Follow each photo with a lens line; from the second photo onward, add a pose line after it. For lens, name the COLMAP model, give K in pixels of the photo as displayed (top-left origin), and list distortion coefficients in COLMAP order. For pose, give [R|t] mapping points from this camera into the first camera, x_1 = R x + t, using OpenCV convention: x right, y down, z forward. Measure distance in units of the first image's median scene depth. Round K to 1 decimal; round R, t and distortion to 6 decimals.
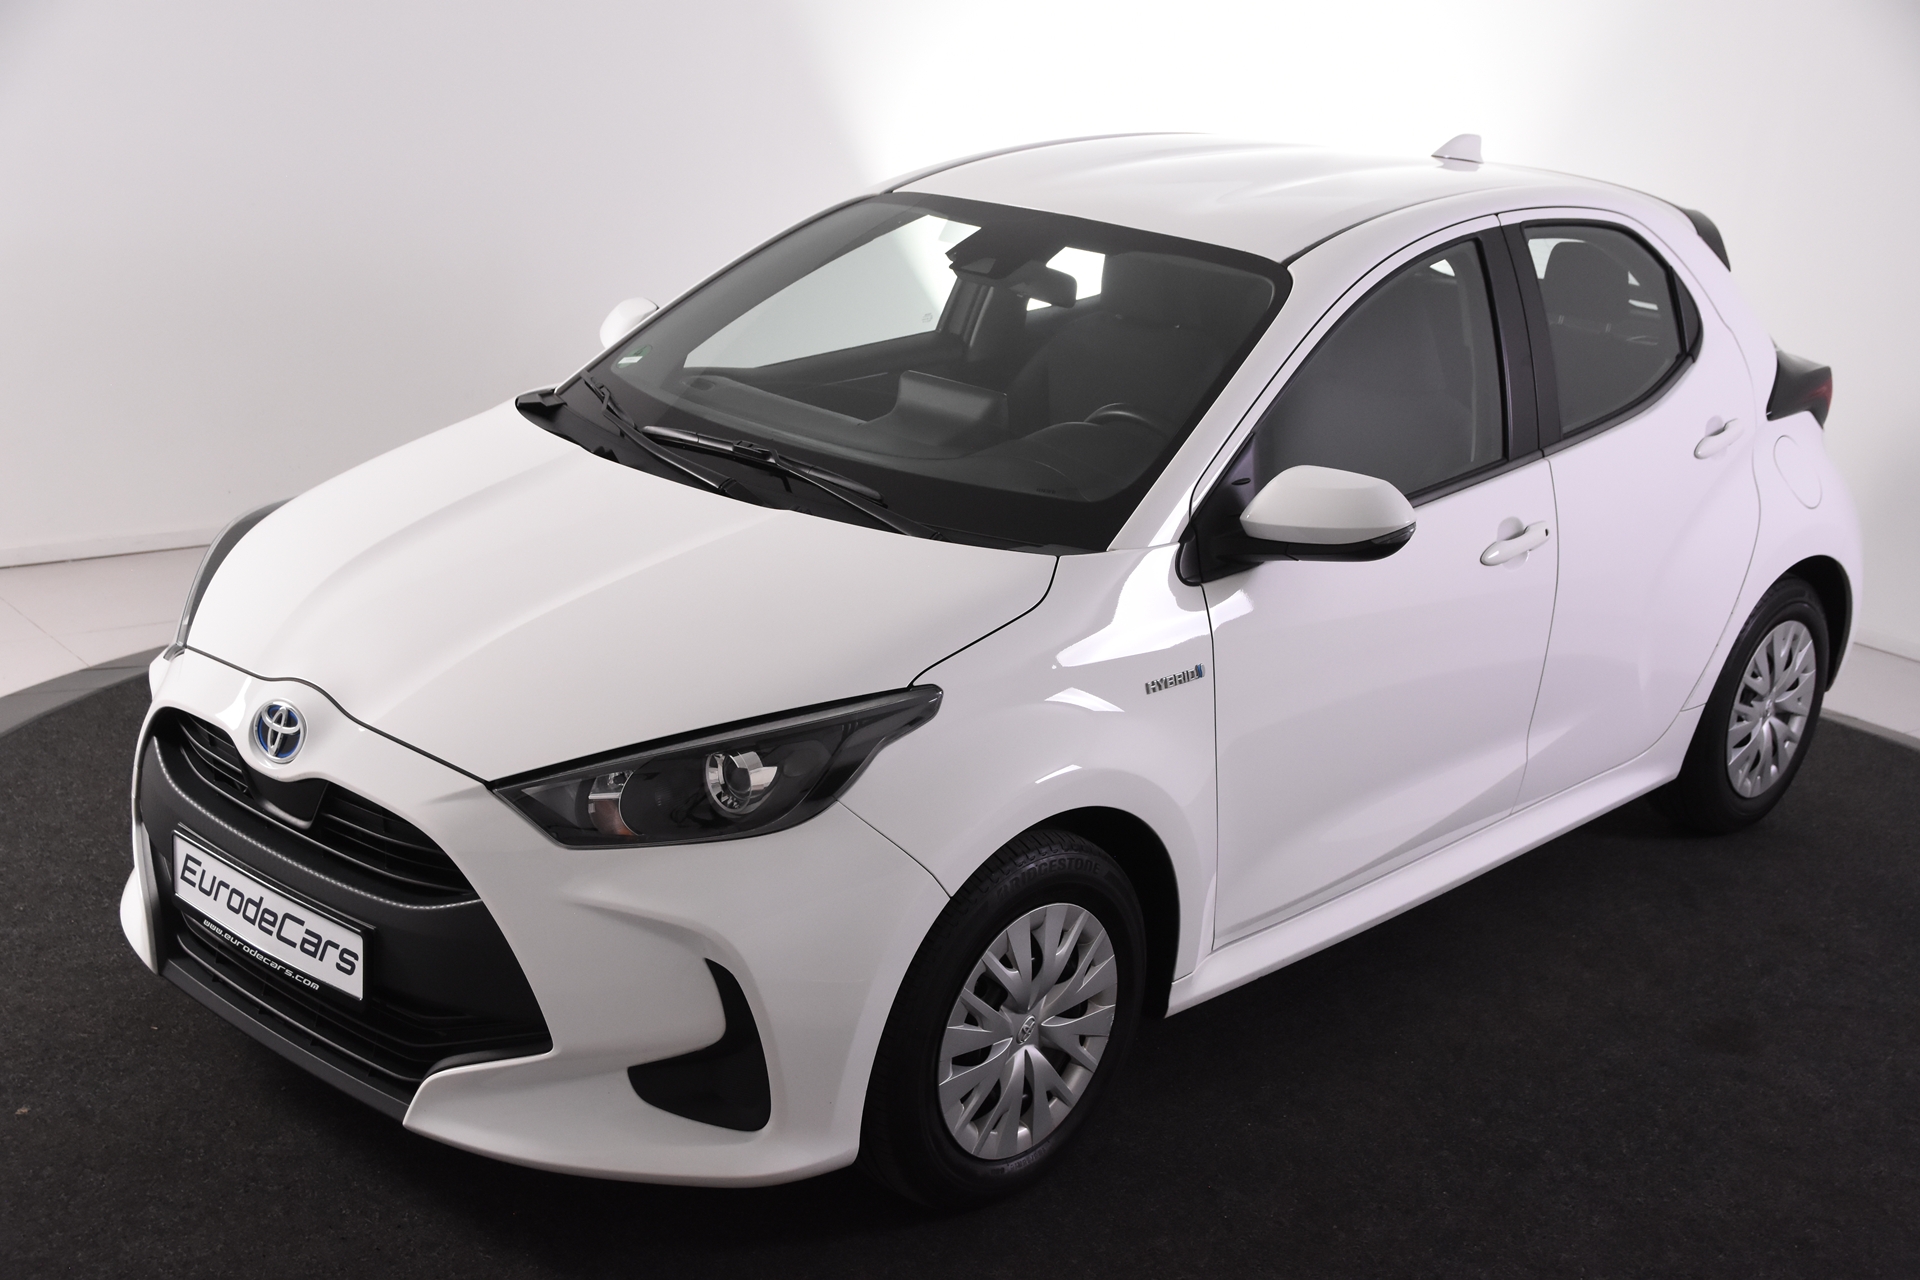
lens RADIAL K [[2433.1, 0, 955.9], [0, 2433.1, 637.2], [0, 0, 1]] dist [-0.026107, 0.000000]
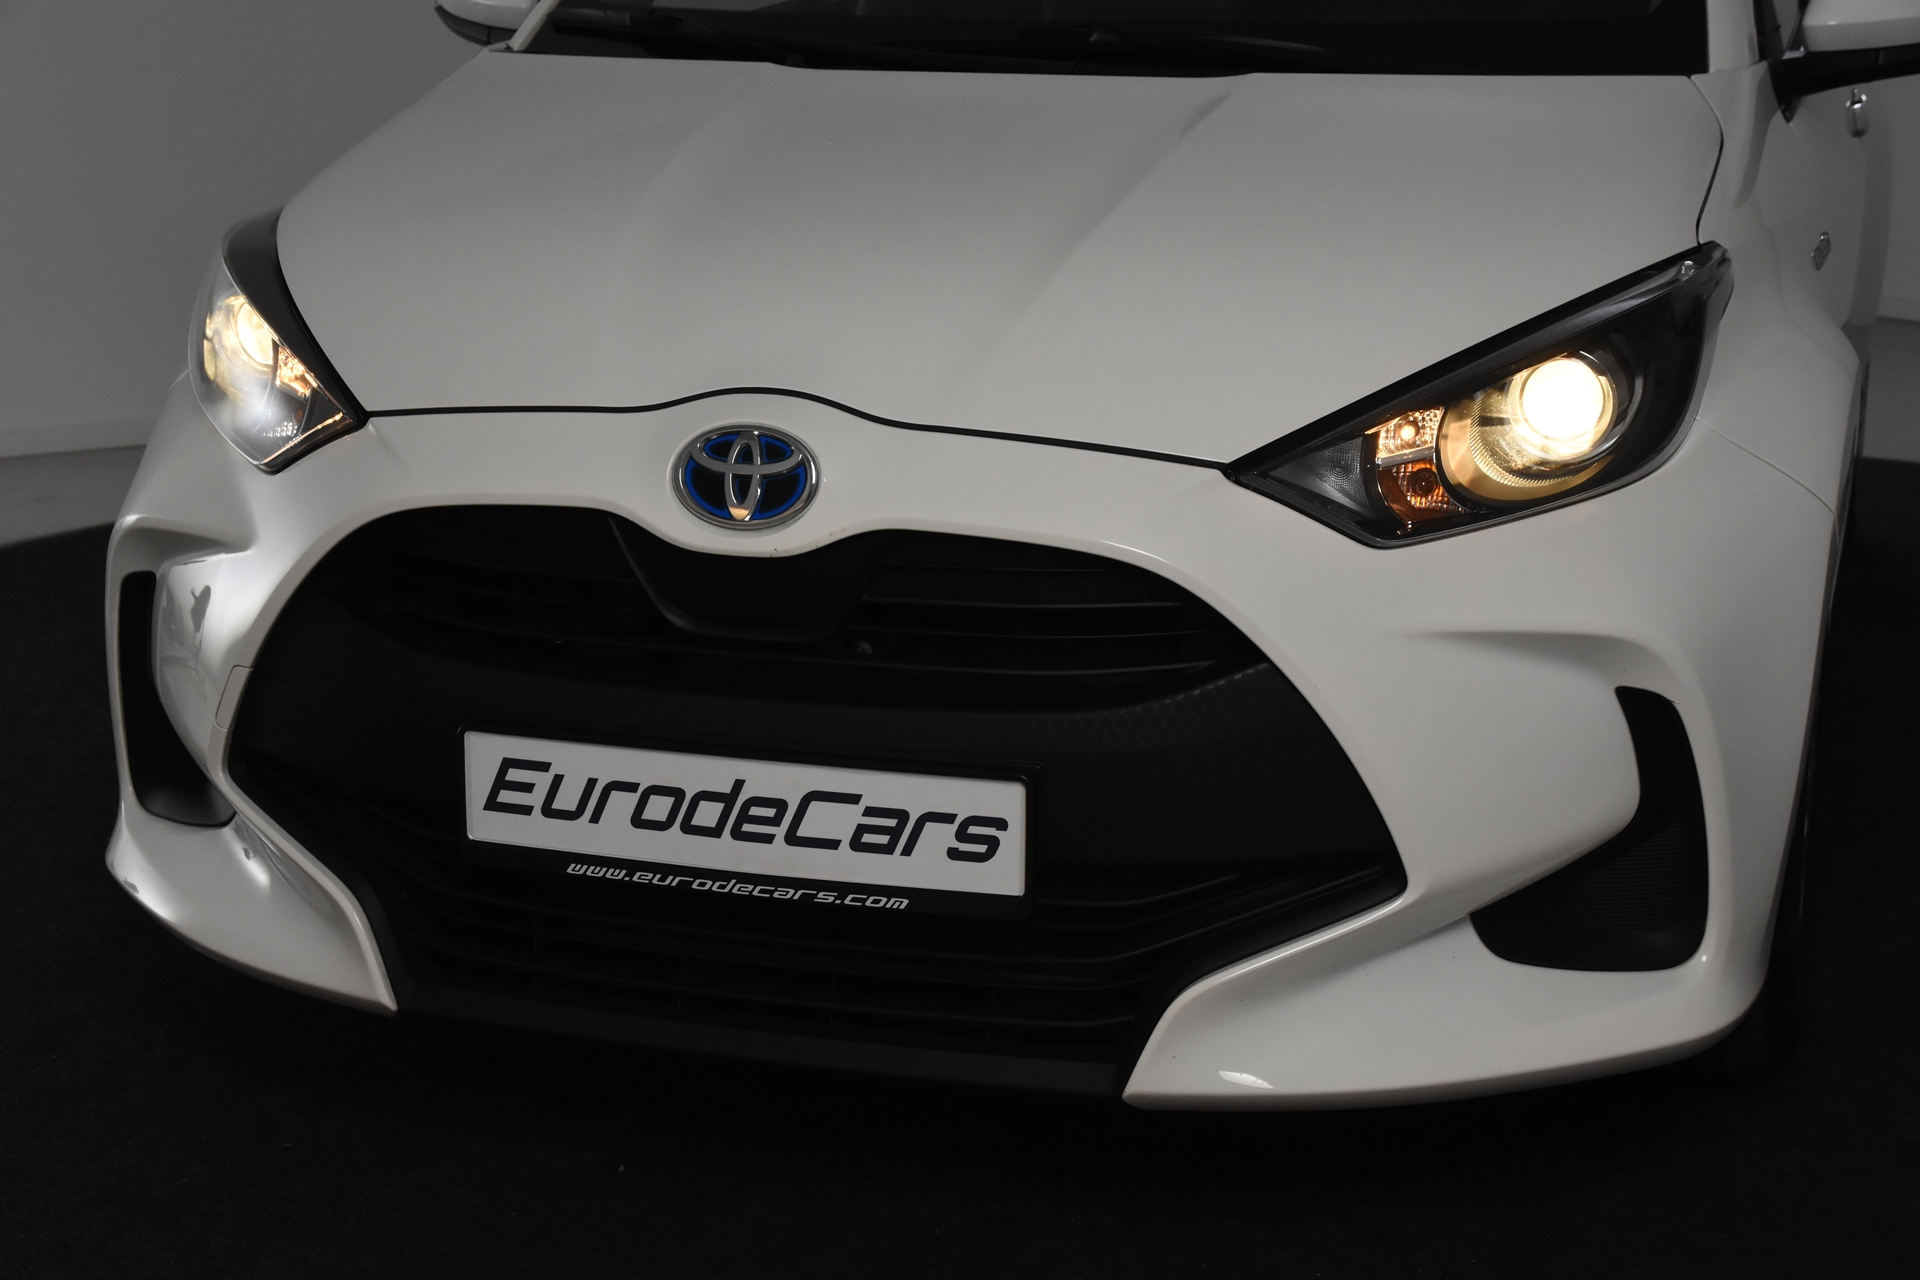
lens RADIAL K [[2935.1, 0, 953.0], [0, 2935.1, 637.2], [0, 0, 1]] dist [0.033704, 0.000000]
pose [[0.913070, -0.162162, 0.374175, -0.492240], [0.174596, 0.984640, 0.000677, 0.082898], [-0.368538, 0.064711, 0.927358, 0.348002]]
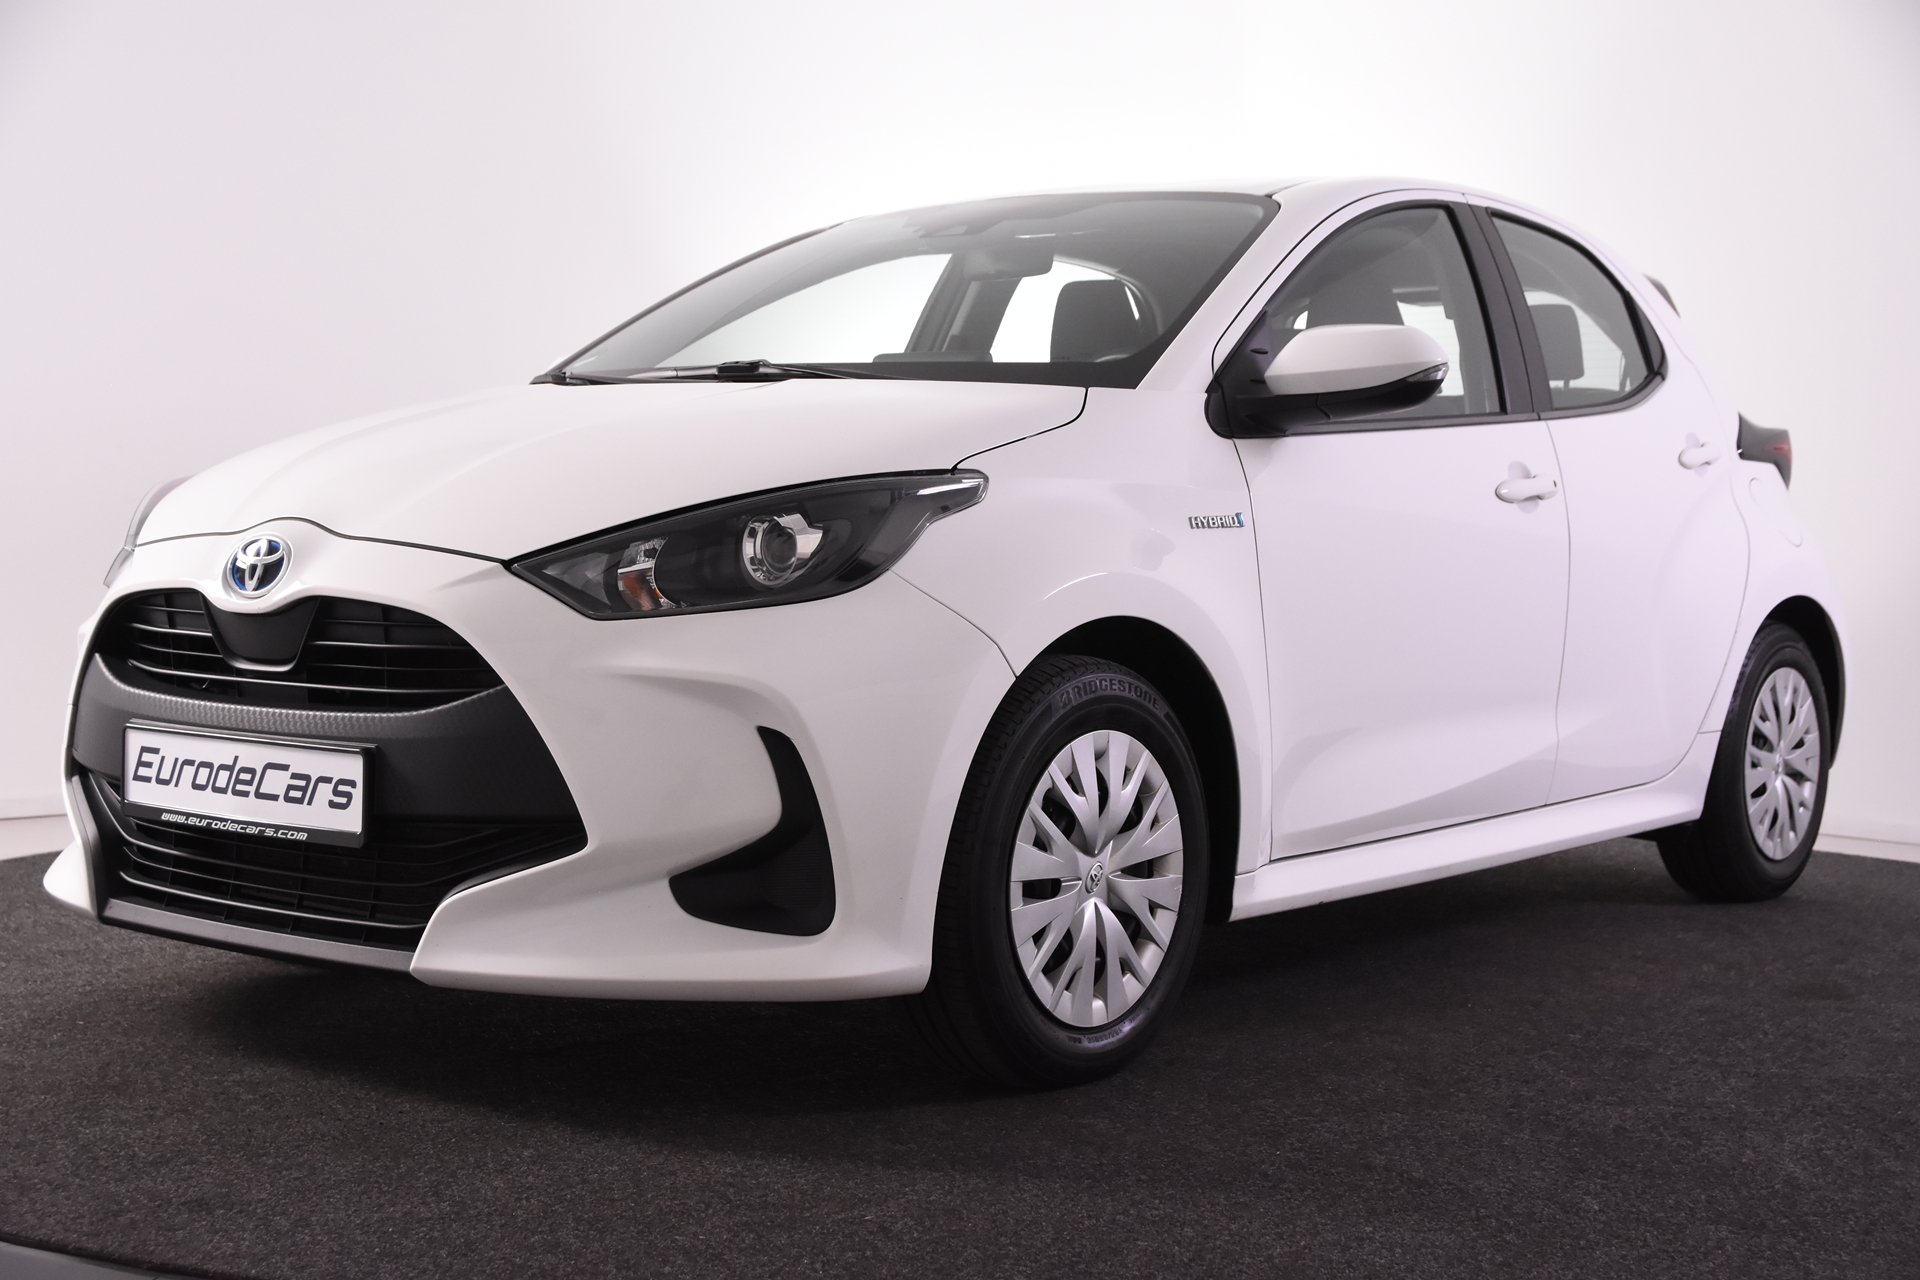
lens RADIAL K [[2563.4, 0, 967.8], [0, 2563.4, 635.6], [0, 0, 1]] dist [-0.015224, 0.000000]
pose [[0.995413, -0.050234, 0.081418, -0.093812], [0.067905, 0.970480, -0.231426, 0.300409], [-0.067389, 0.235893, 0.969440, 0.062790]]
